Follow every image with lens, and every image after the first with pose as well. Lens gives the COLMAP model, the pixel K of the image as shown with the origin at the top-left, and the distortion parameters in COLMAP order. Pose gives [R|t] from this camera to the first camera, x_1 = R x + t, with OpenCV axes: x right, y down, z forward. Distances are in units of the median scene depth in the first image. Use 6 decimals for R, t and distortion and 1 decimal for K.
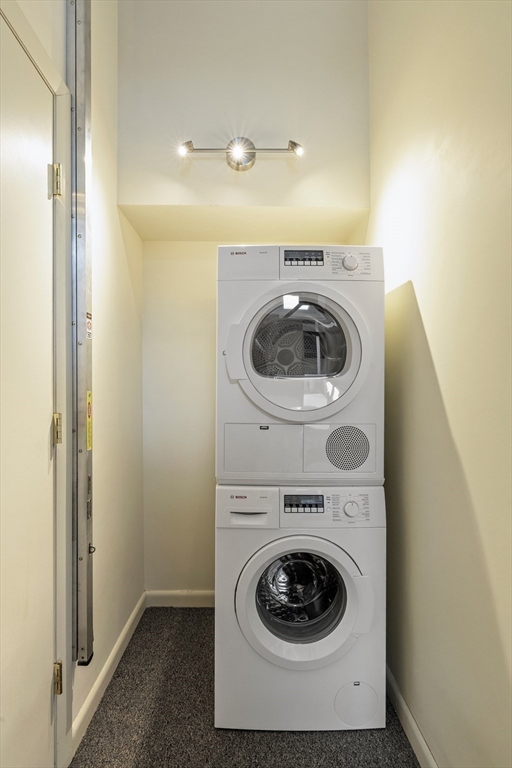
lens RADIAL K [[324.9, 0, 256.0], [0, 324.9, 384.0], [0, 0, 1]] dist [-0.000796, 0.000072]
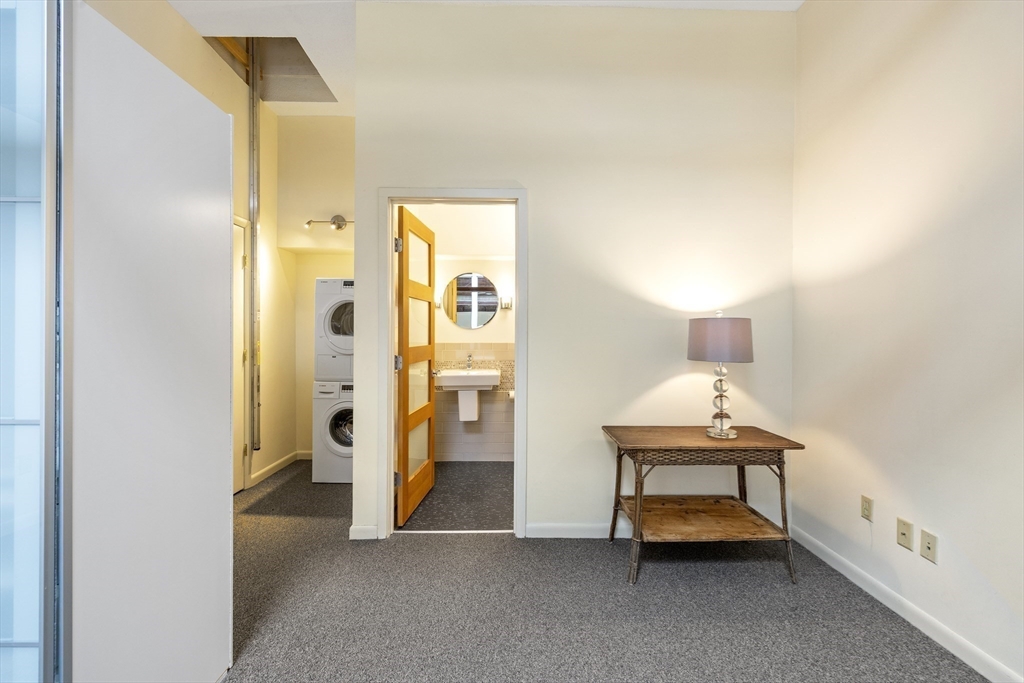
lens RADIAL K [[433.2, 0, 519.4], [0, 433.2, 335.7], [0, 0, 1]] dist [-0.000796, 0.000072]
pose [[0.999881, 0.002063, 0.015259, 1.410137], [-0.002057, 0.999998, -0.000417, -0.021603], [-0.015259, 0.000386, 0.999883, -2.308076]]
